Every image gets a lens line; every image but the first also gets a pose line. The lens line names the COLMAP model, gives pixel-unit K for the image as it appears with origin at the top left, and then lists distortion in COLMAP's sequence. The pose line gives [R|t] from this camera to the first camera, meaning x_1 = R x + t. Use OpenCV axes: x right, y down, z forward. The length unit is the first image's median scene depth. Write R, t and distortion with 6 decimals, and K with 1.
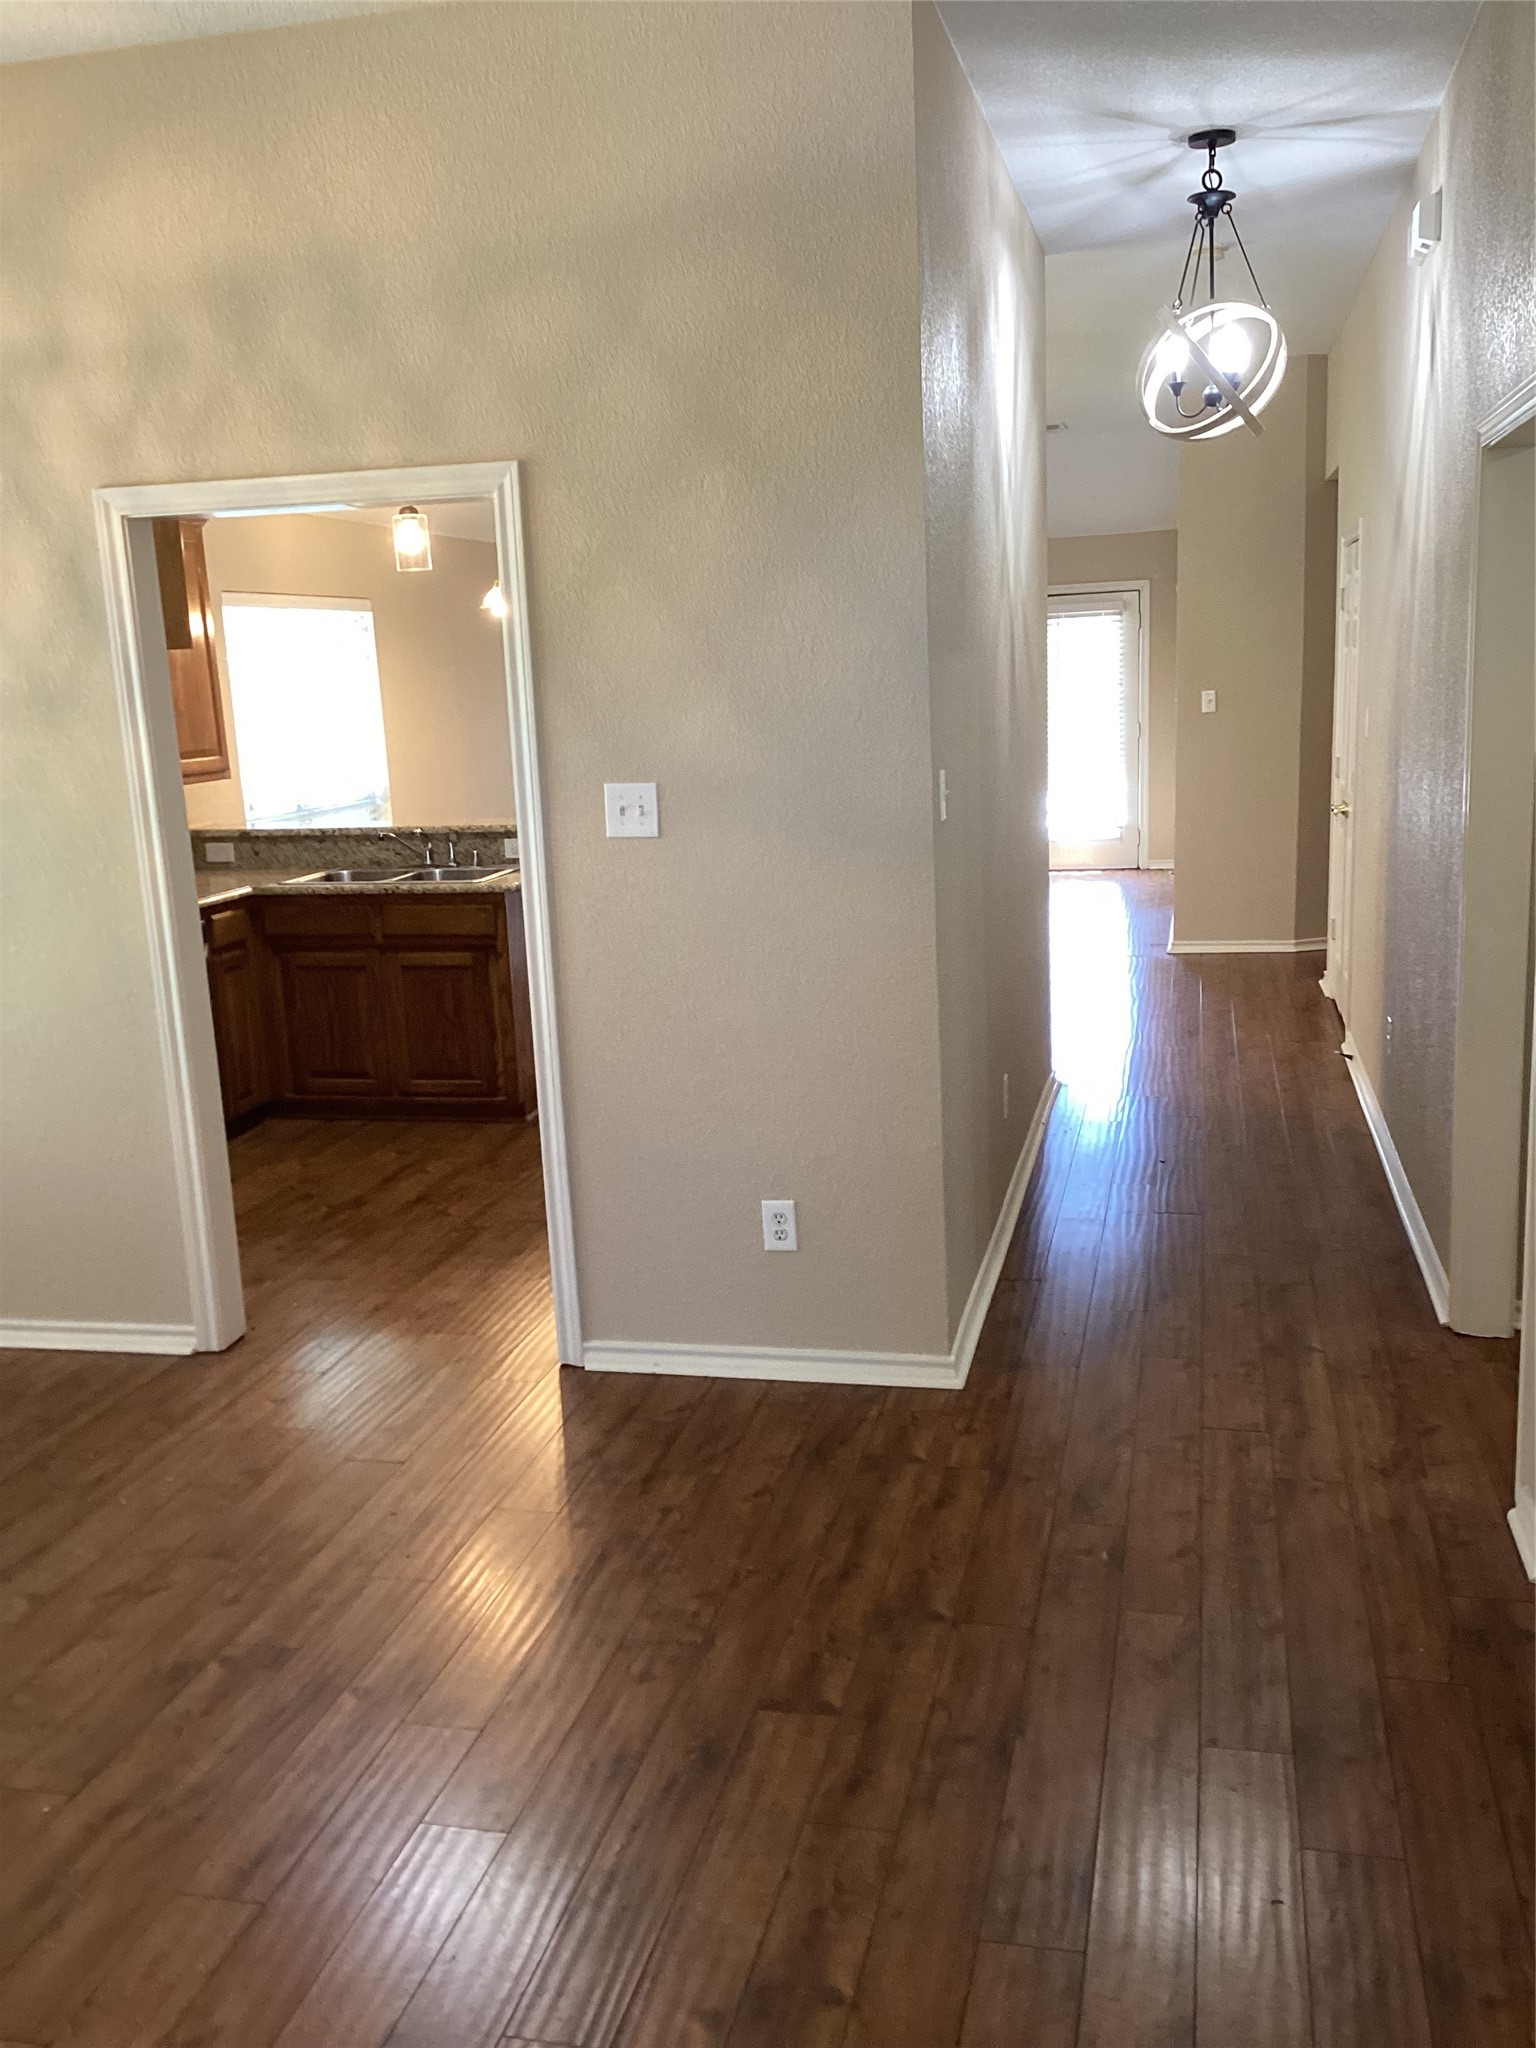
lens RADIAL K [[1853.9, 0, 768.0], [0, 1853.9, 1024.0], [0, 0, 1]] dist [0.163118, -0.328654]
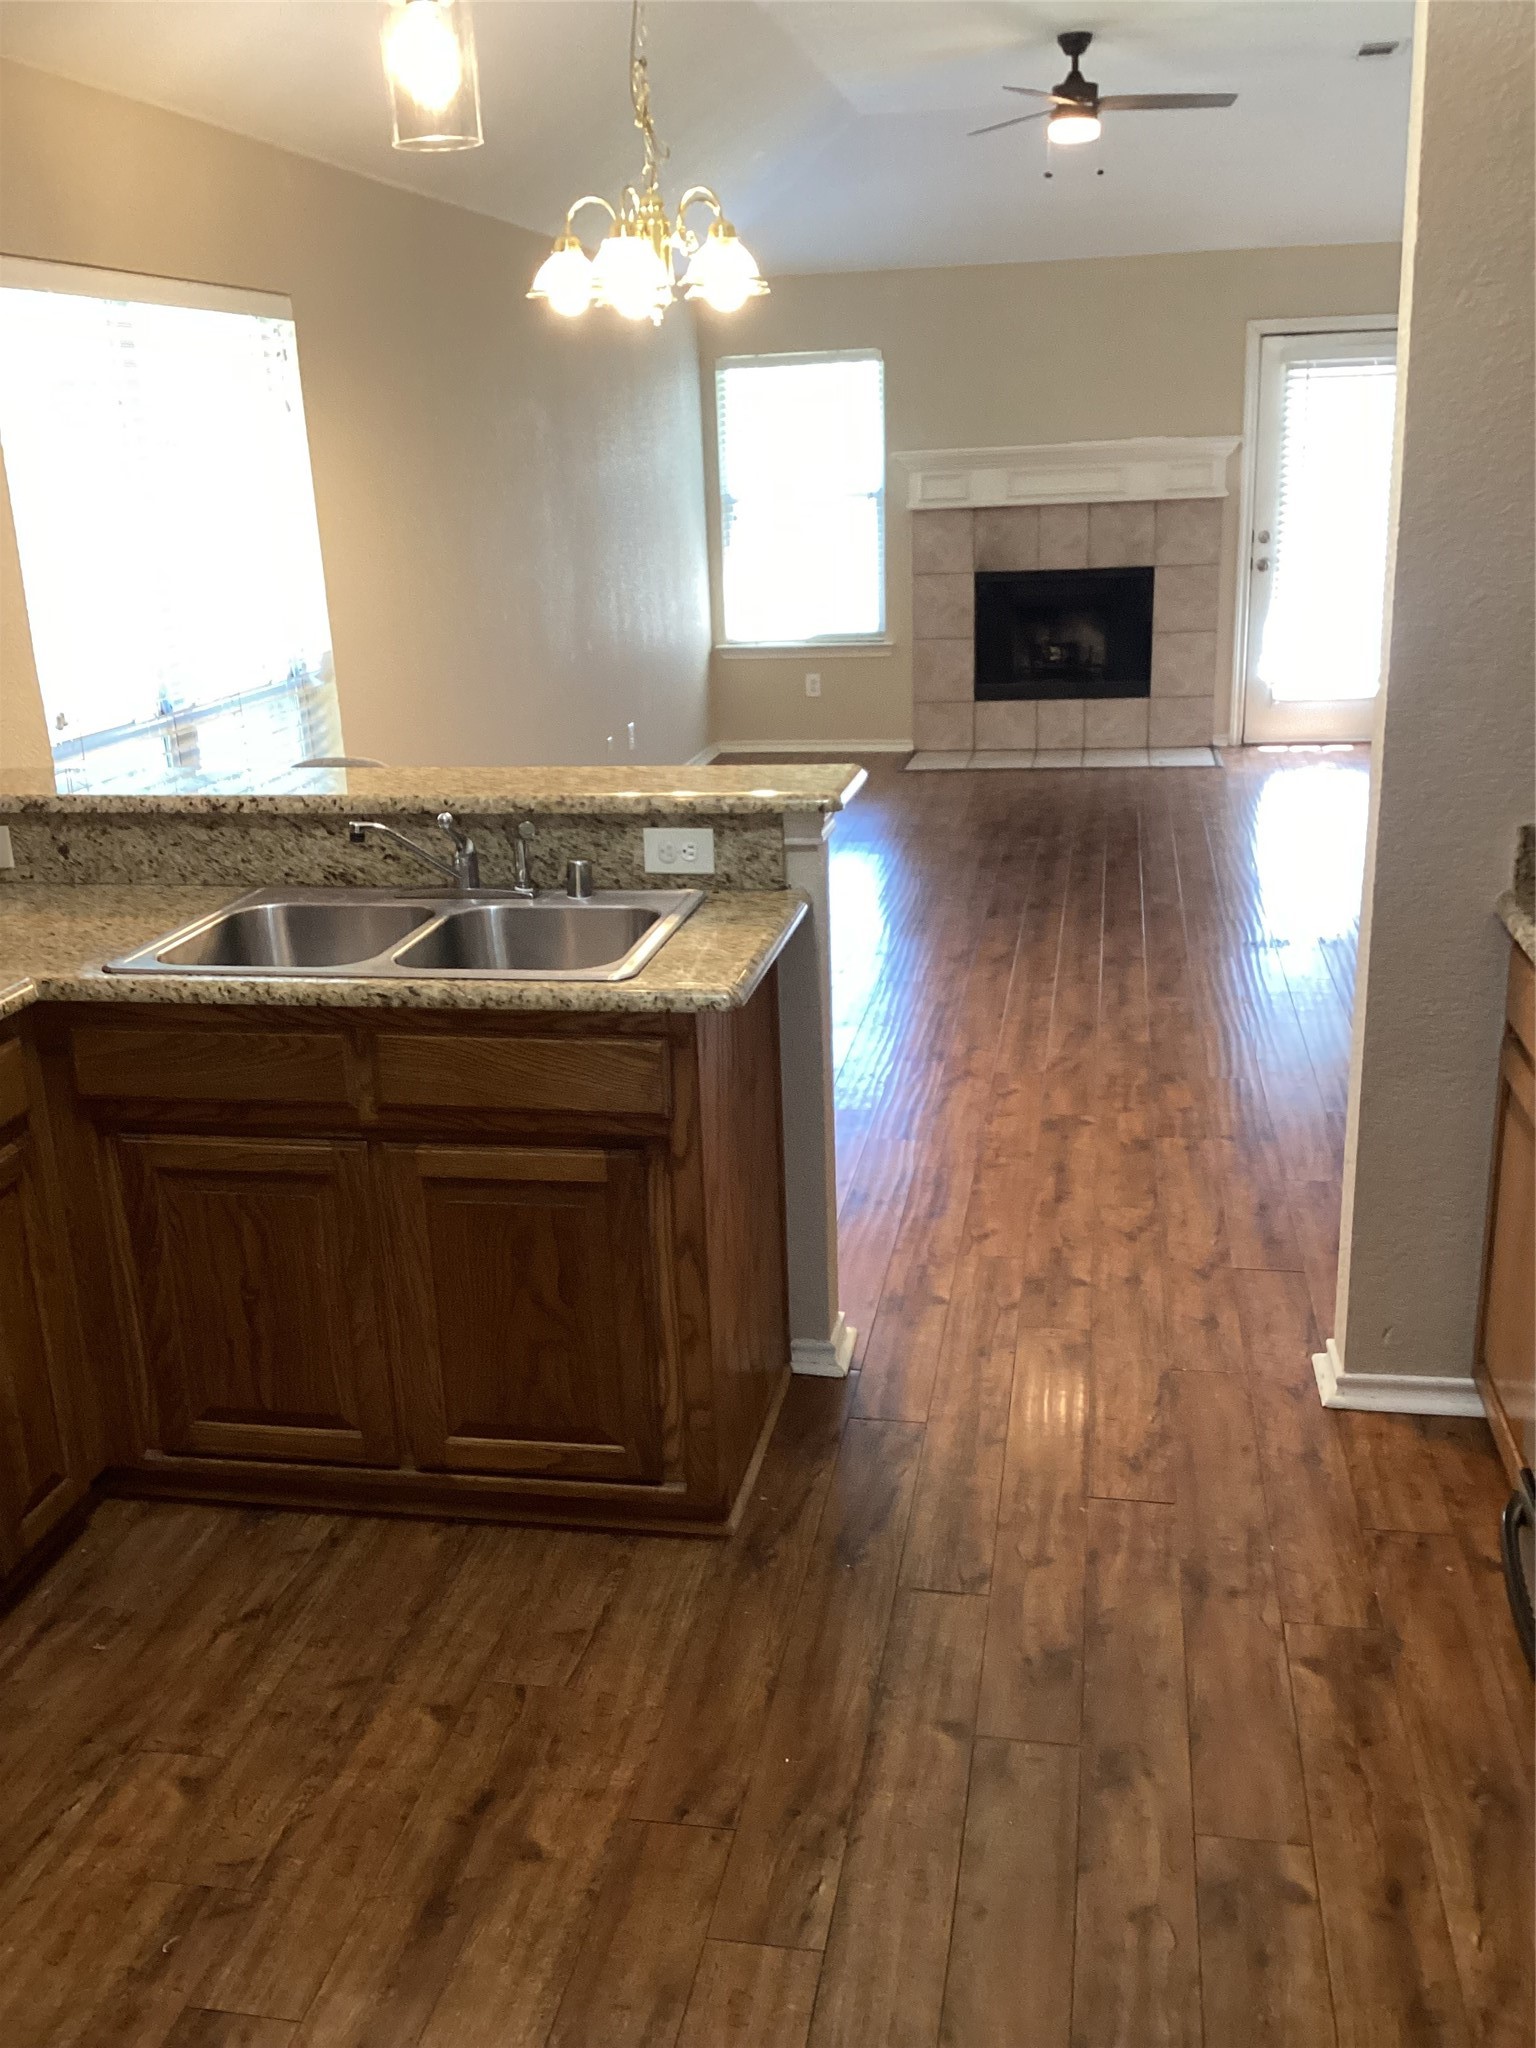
lens RADIAL K [[1853.9, 0, 768.0], [0, 1853.9, 1024.0], [0, 0, 1]] dist [0.163118, -0.328654]
pose [[0.998856, -0.010210, 0.046711, -0.139854], [0.005304, 0.994566, 0.103972, -0.104110], [-0.047519, -0.103605, 0.993483, 0.596115]]
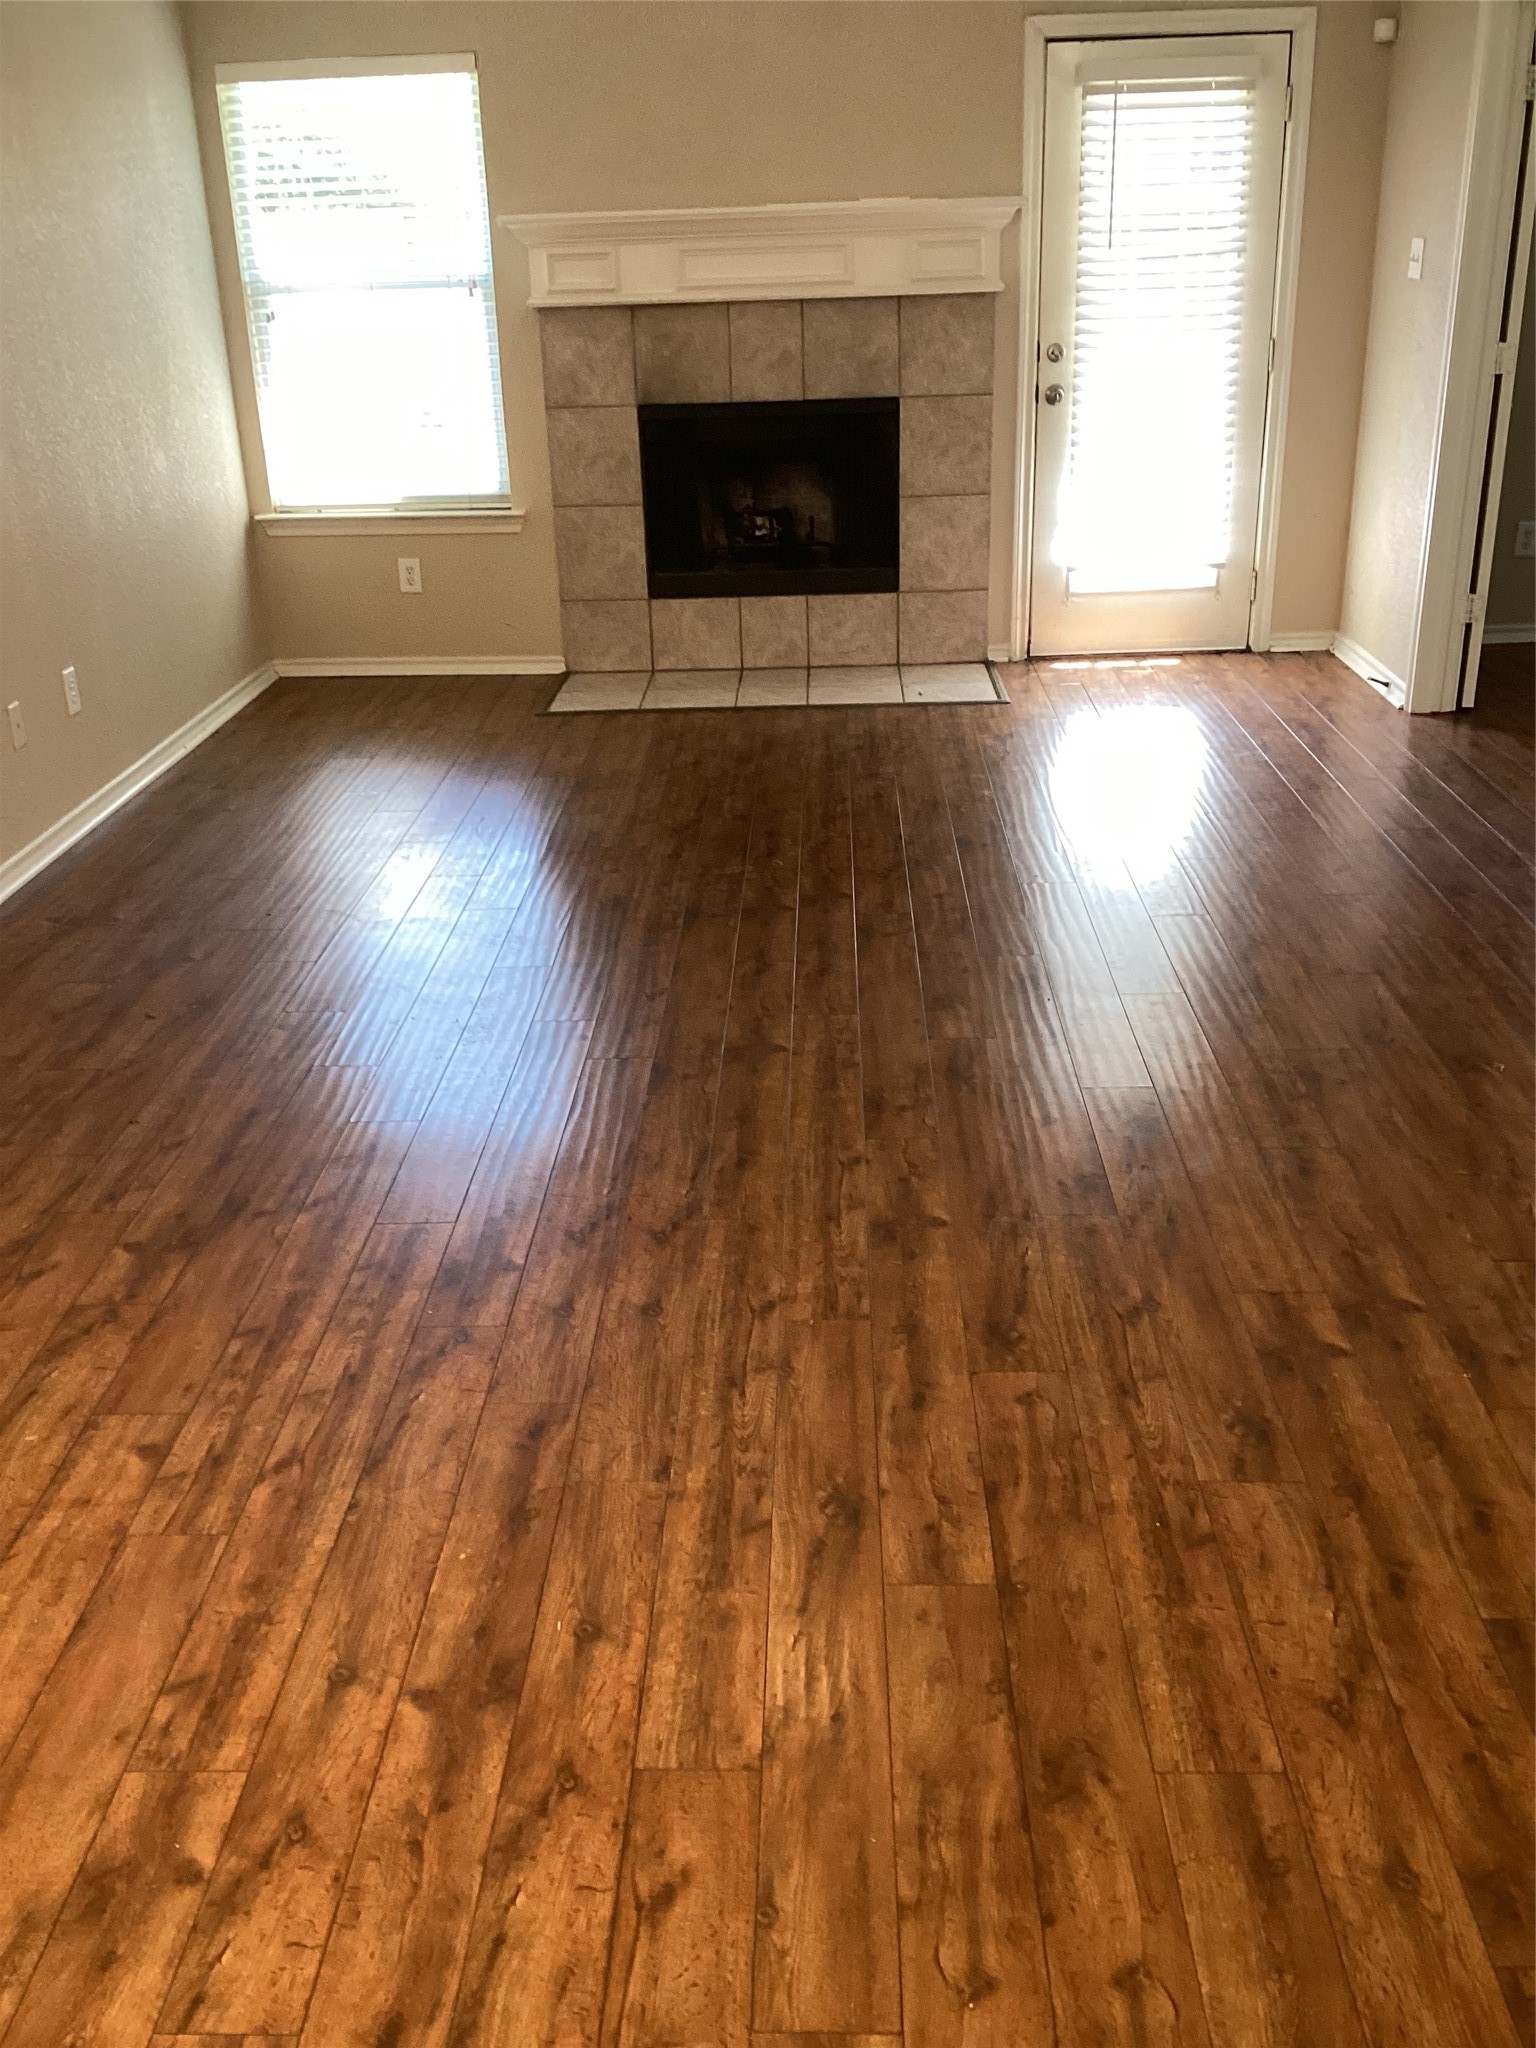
lens RADIAL K [[1853.9, 0, 768.0], [0, 1853.9, 1024.0], [0, 0, 1]] dist [0.163118, -0.328654]
pose [[0.980741, -0.066546, 0.183628, -0.047322], [0.028904, 0.979266, 0.200506, -0.175908], [-0.193164, -0.191337, 0.962329, 1.030496]]
